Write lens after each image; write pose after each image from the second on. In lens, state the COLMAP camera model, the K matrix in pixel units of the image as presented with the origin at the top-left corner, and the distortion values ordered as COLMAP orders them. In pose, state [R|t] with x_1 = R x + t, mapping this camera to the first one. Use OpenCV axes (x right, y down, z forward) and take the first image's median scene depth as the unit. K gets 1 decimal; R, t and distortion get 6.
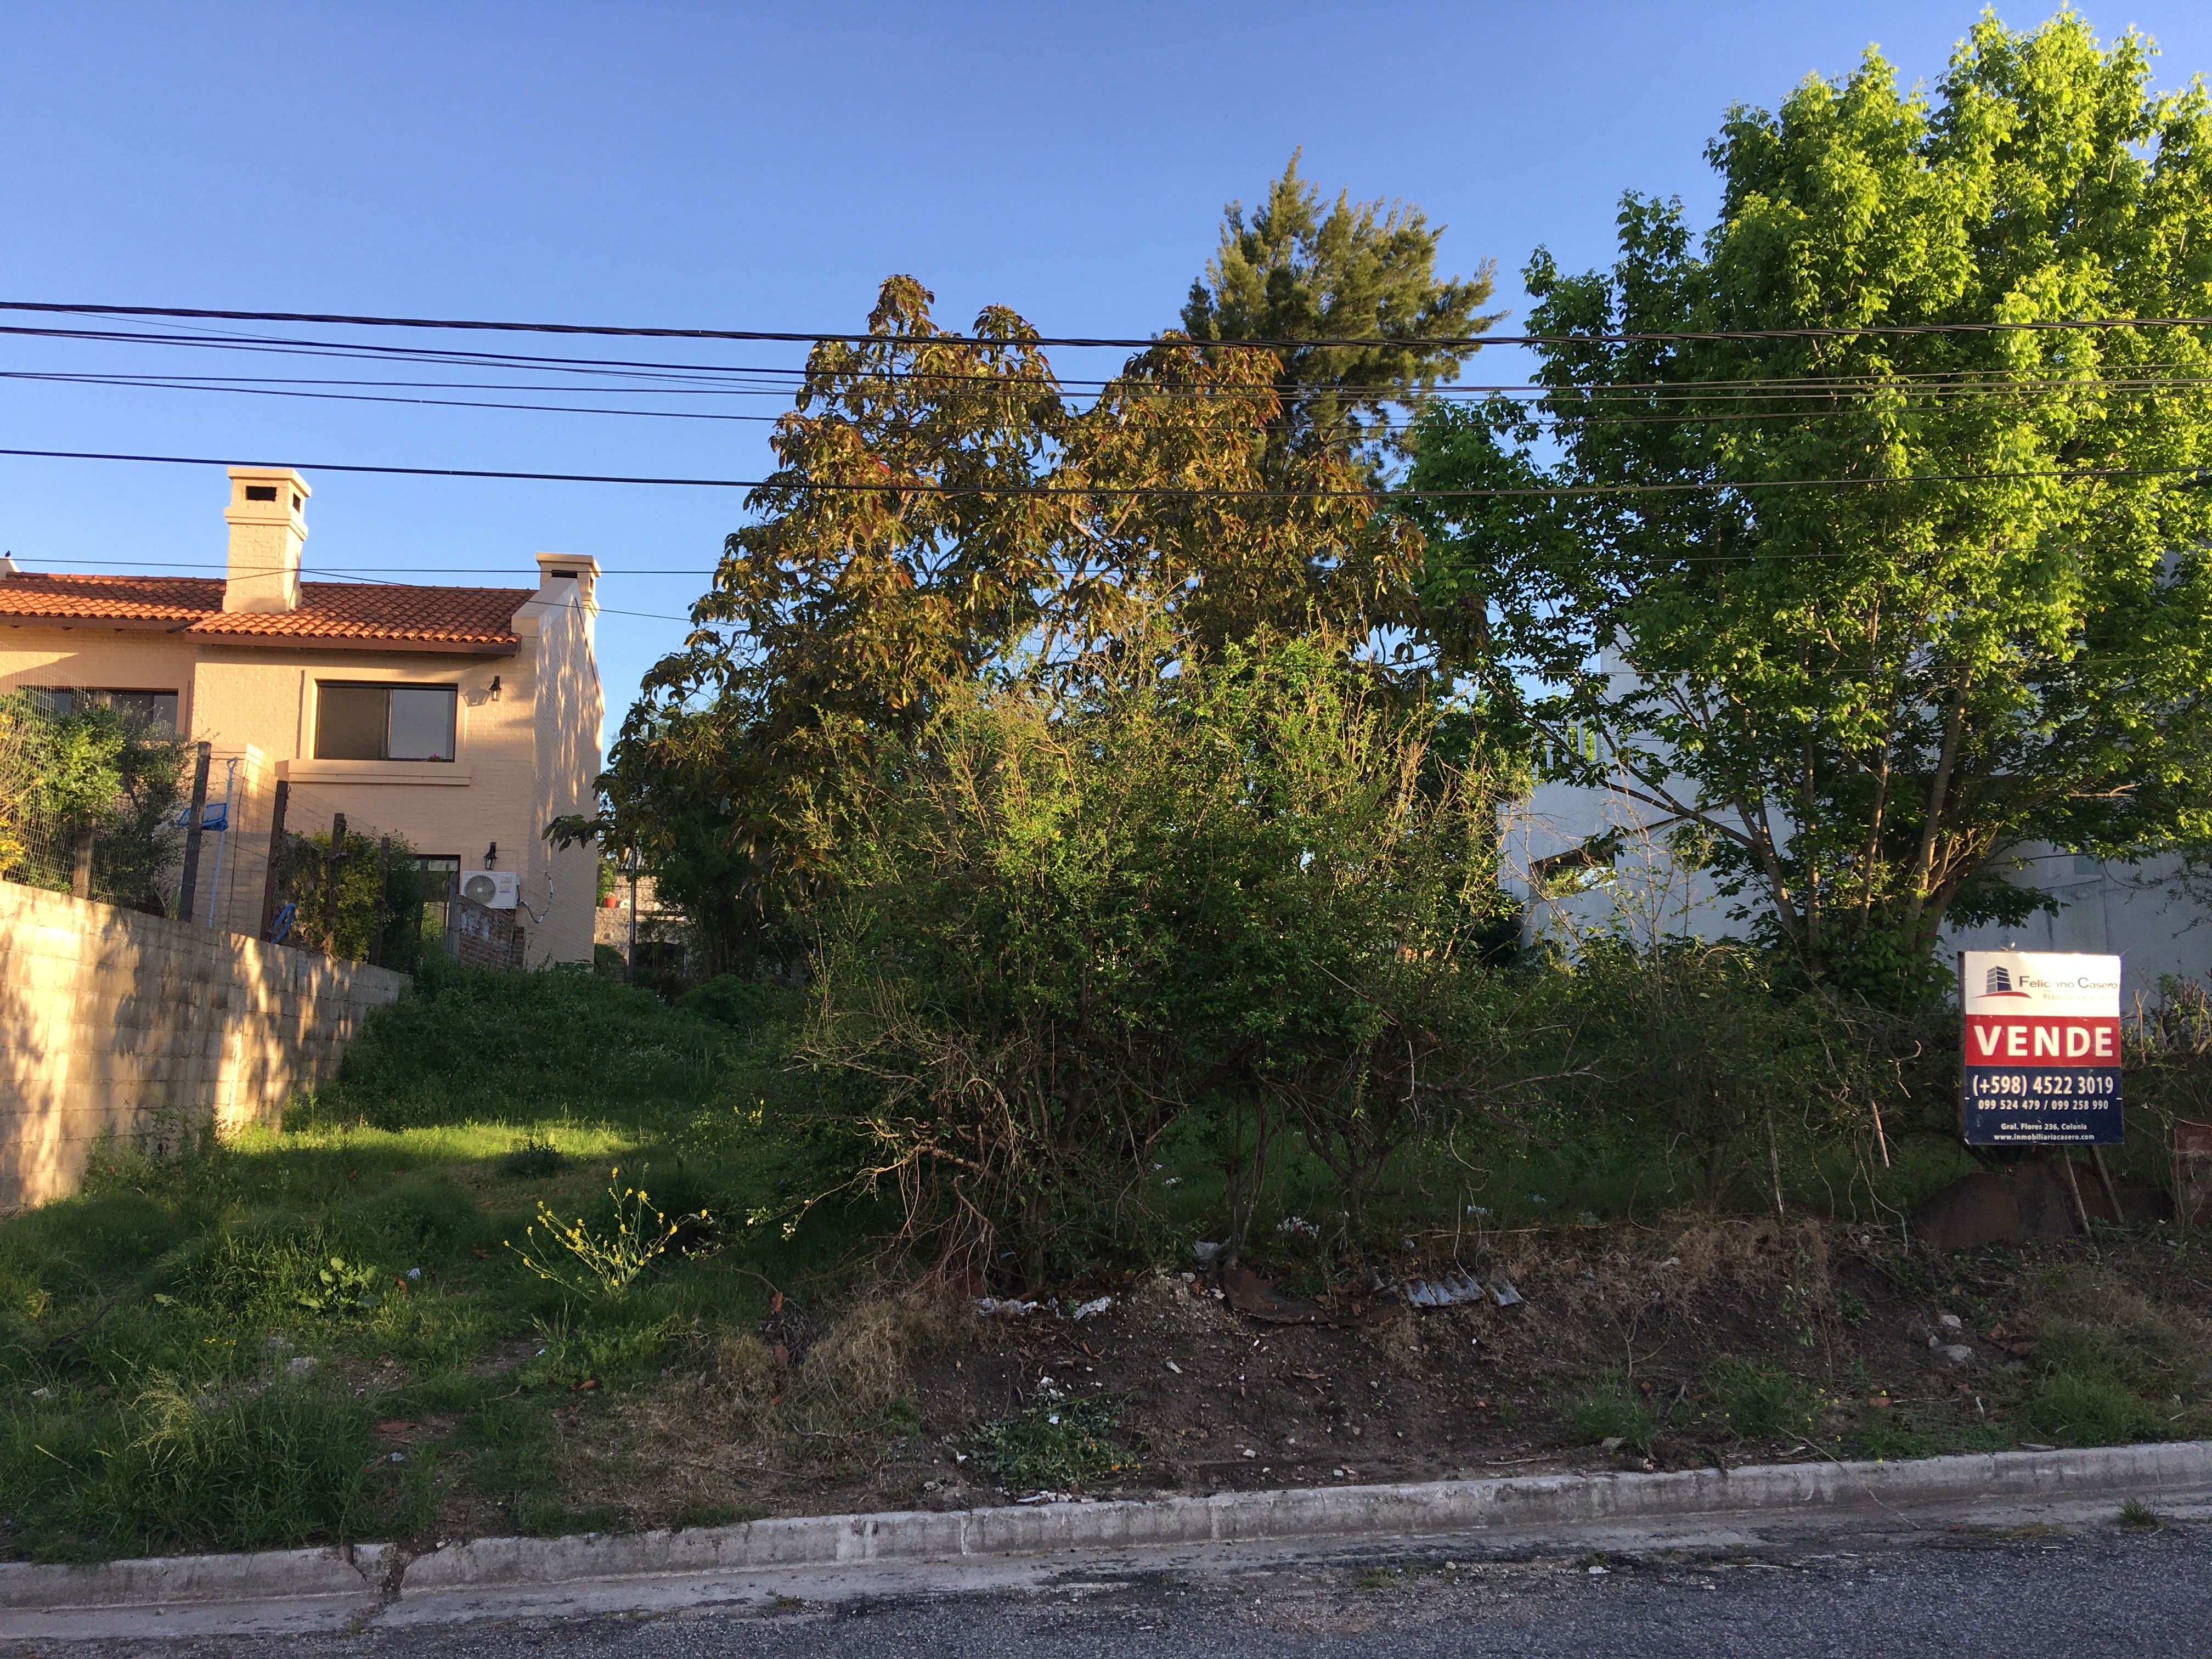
lens RADIAL K [[1835.5, 0, 1210.4], [0, 1835.5, 790.6], [0, 0, 1]] dist [0.097027, -0.117042]
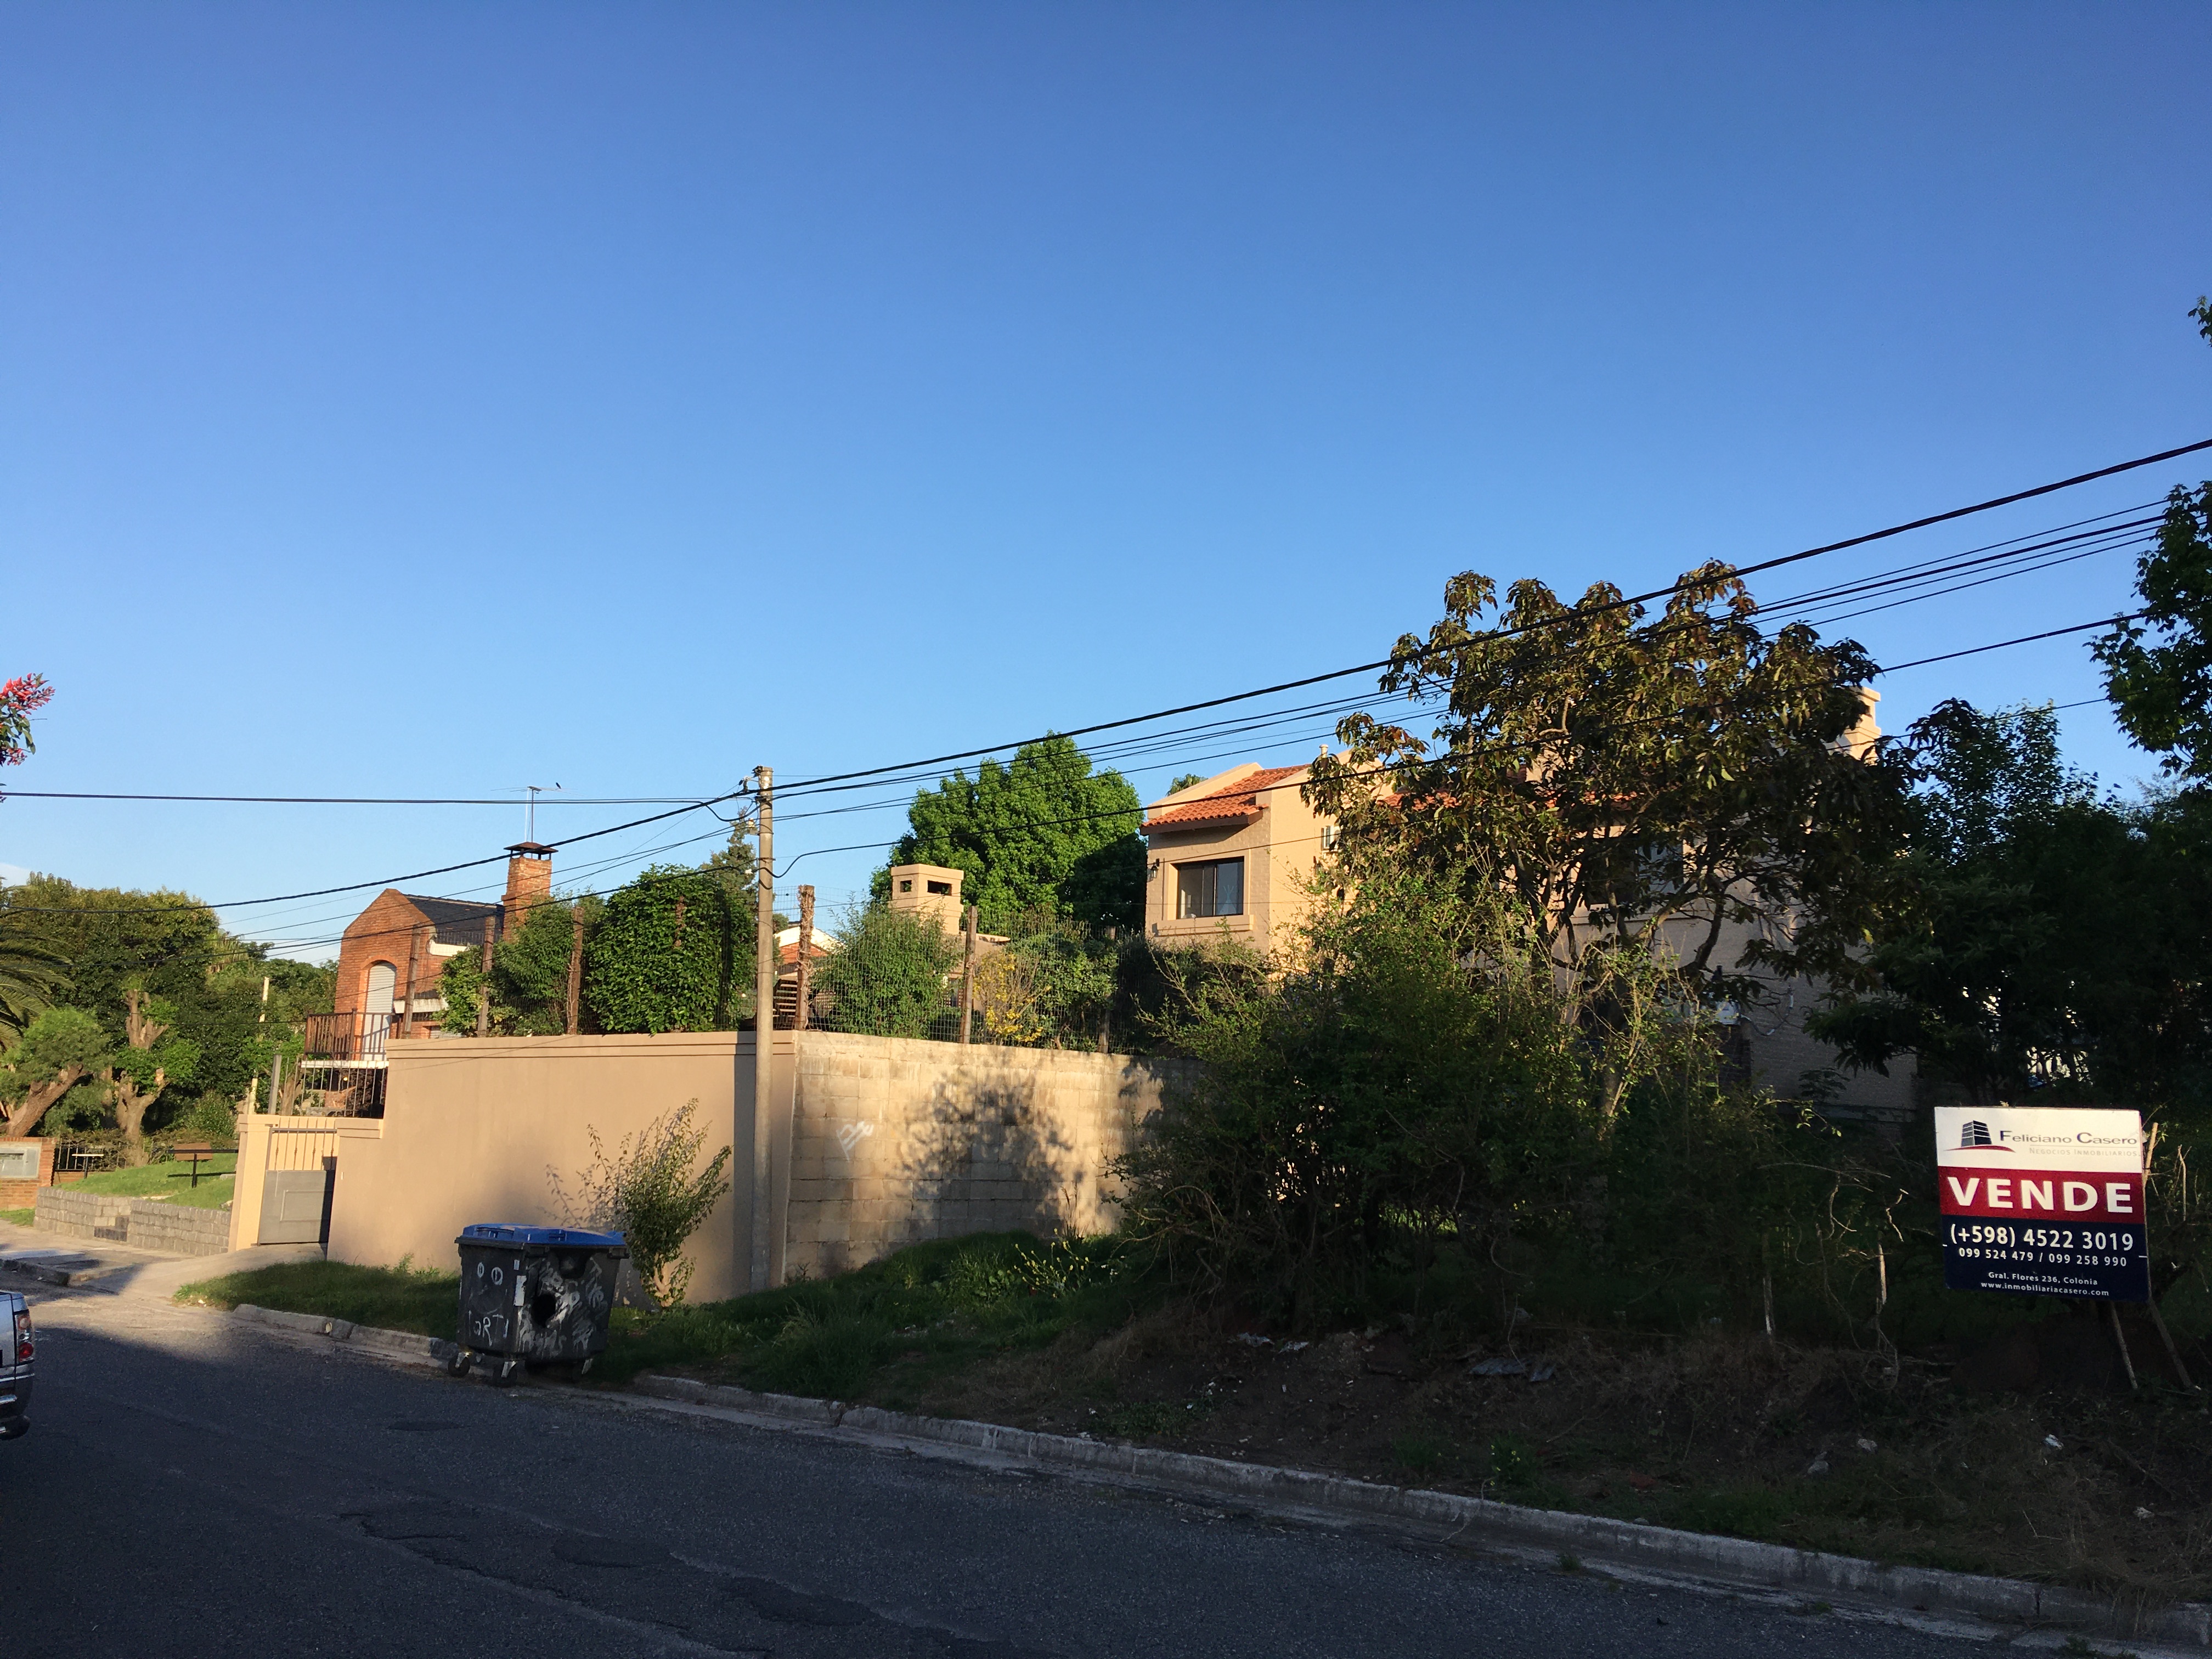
lens RADIAL K [[1922.8, 0, 1237.9], [0, 1922.8, 797.1], [0, 0, 1]] dist [0.158482, -0.312266]
pose [[0.642123, -0.110688, -0.758569, 1.019565], [0.086363, 0.993667, -0.071888, -0.043984], [0.761722, -0.019351, 0.647615, -0.030348]]
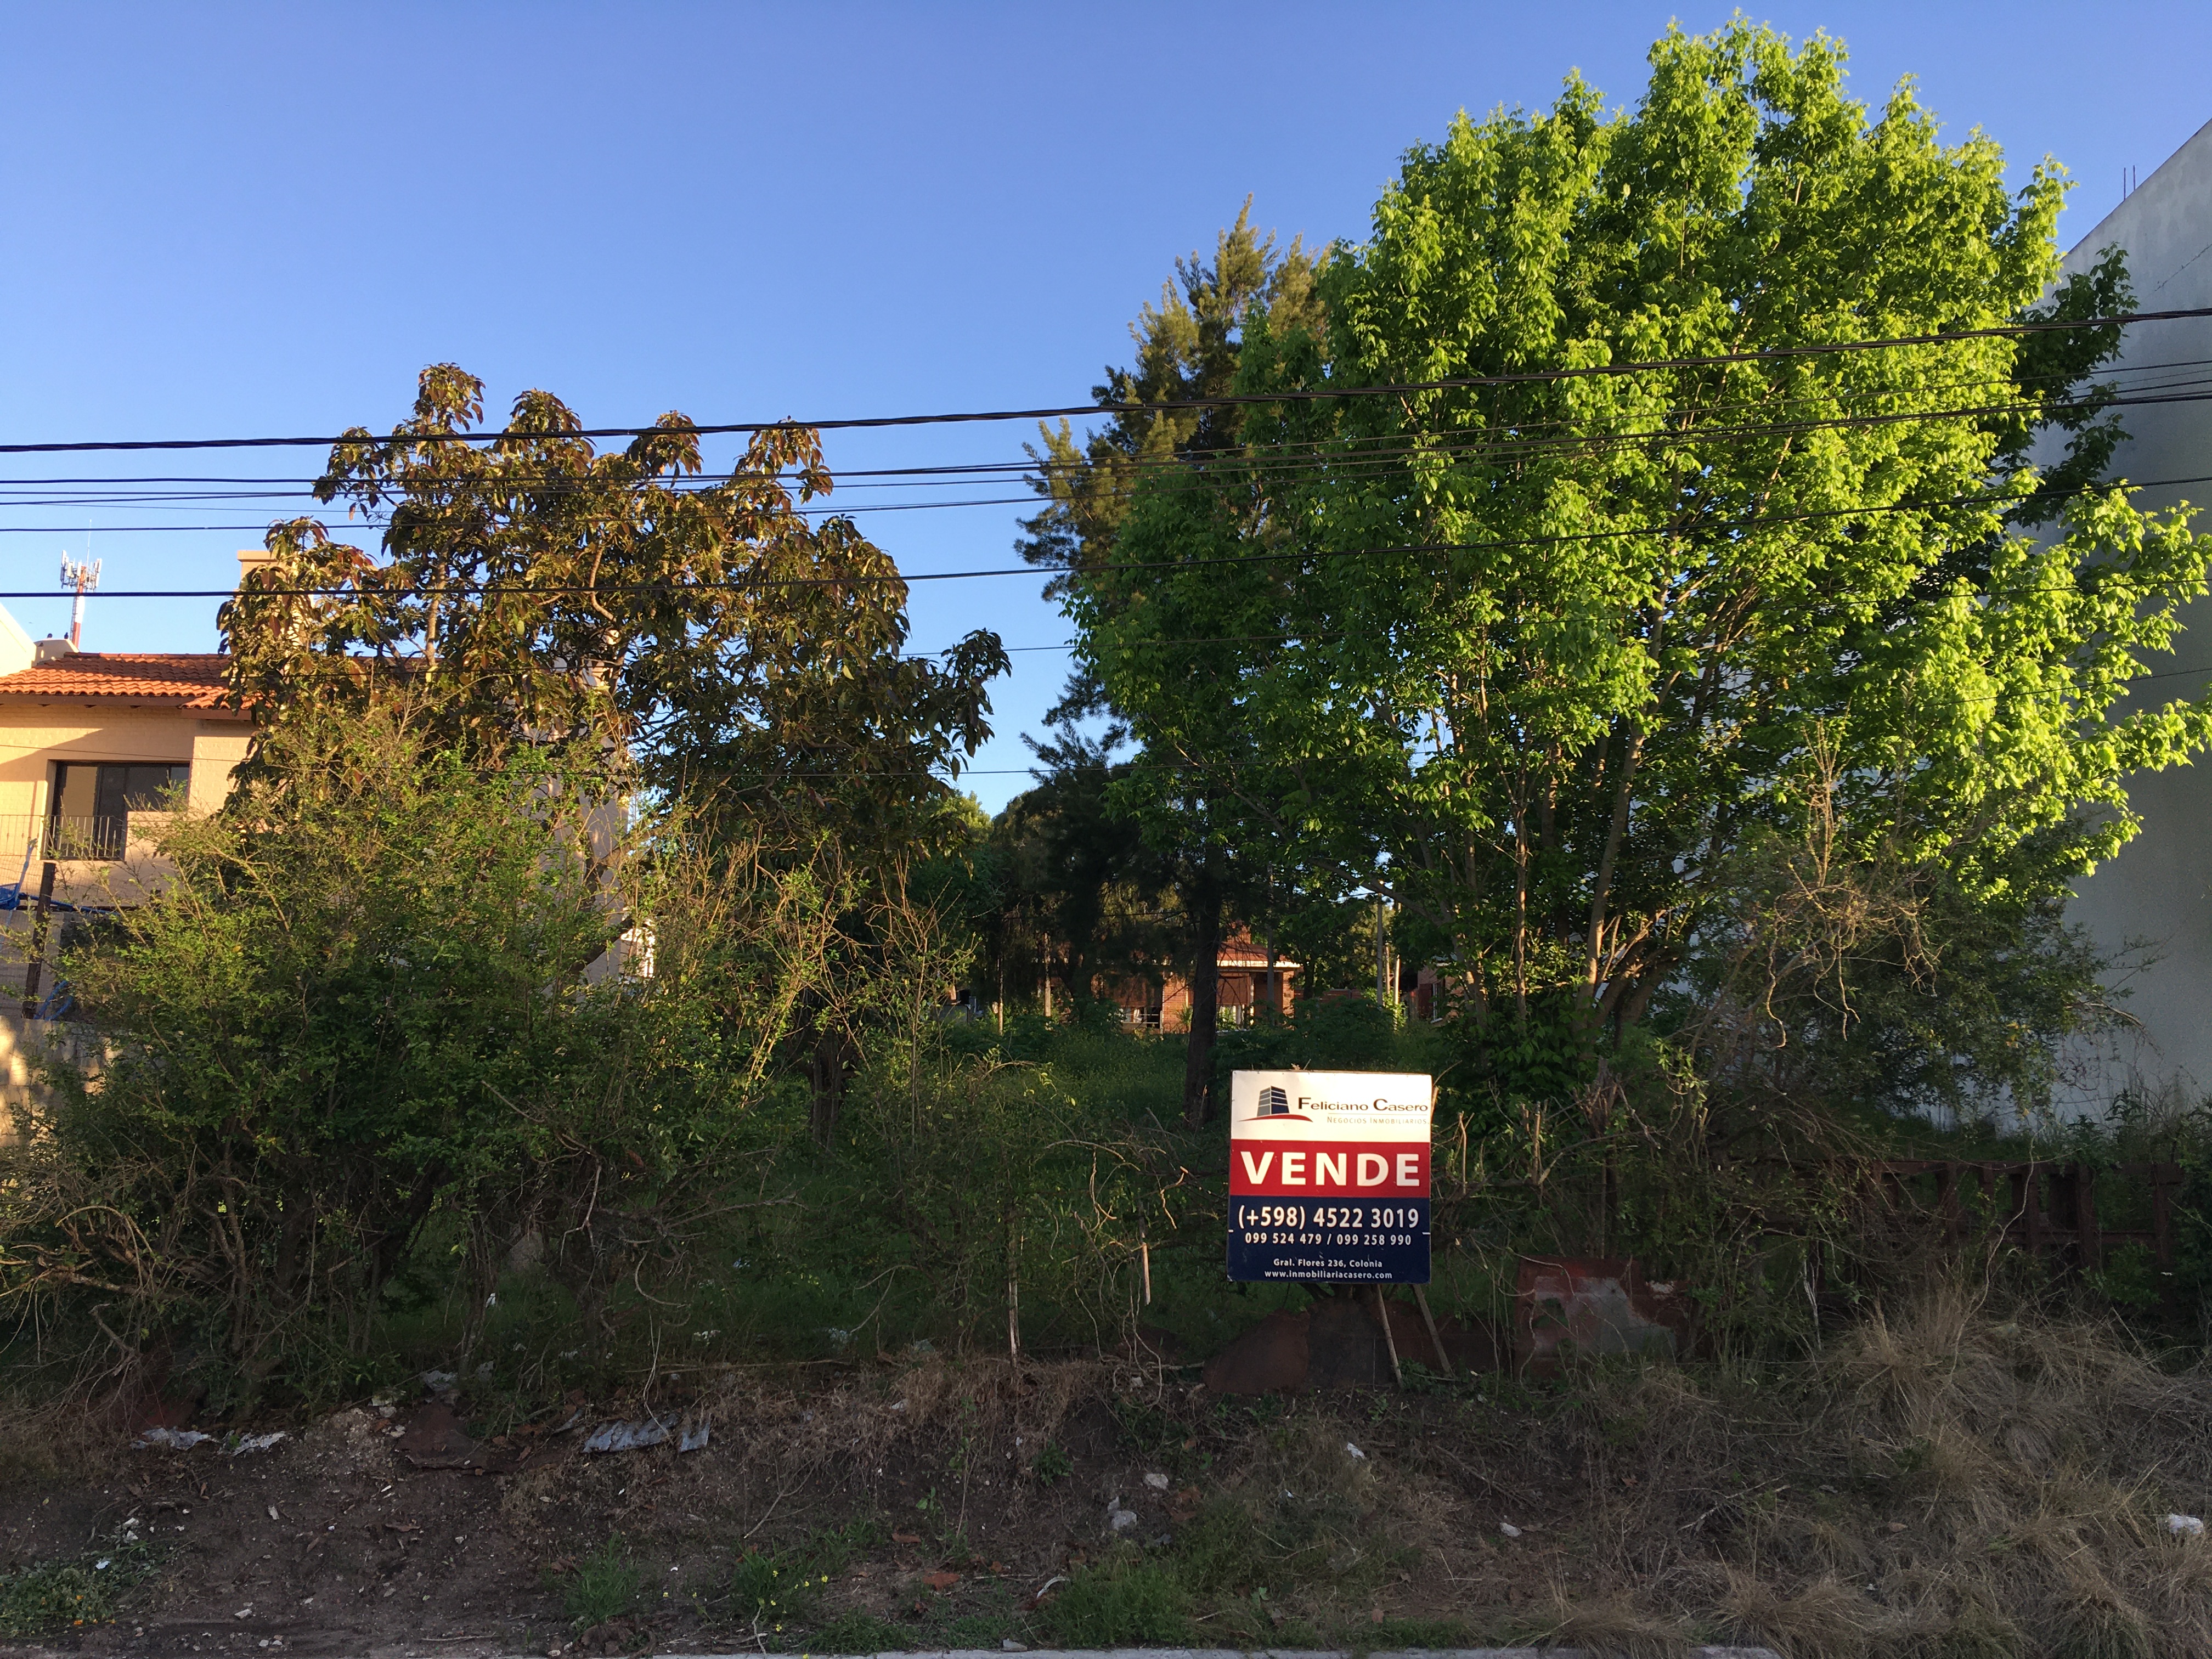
lens RADIAL K [[1761.5, 0, 1087.0], [0, 1761.5, 828.8], [0, 0, 1]] dist [0.098322, -0.117035]
pose [[0.989280, -0.002141, -0.146015, 0.461976], [0.002037, 0.999998, -0.000862, -0.032856], [0.146017, 0.000555, 0.989282, 0.122145]]
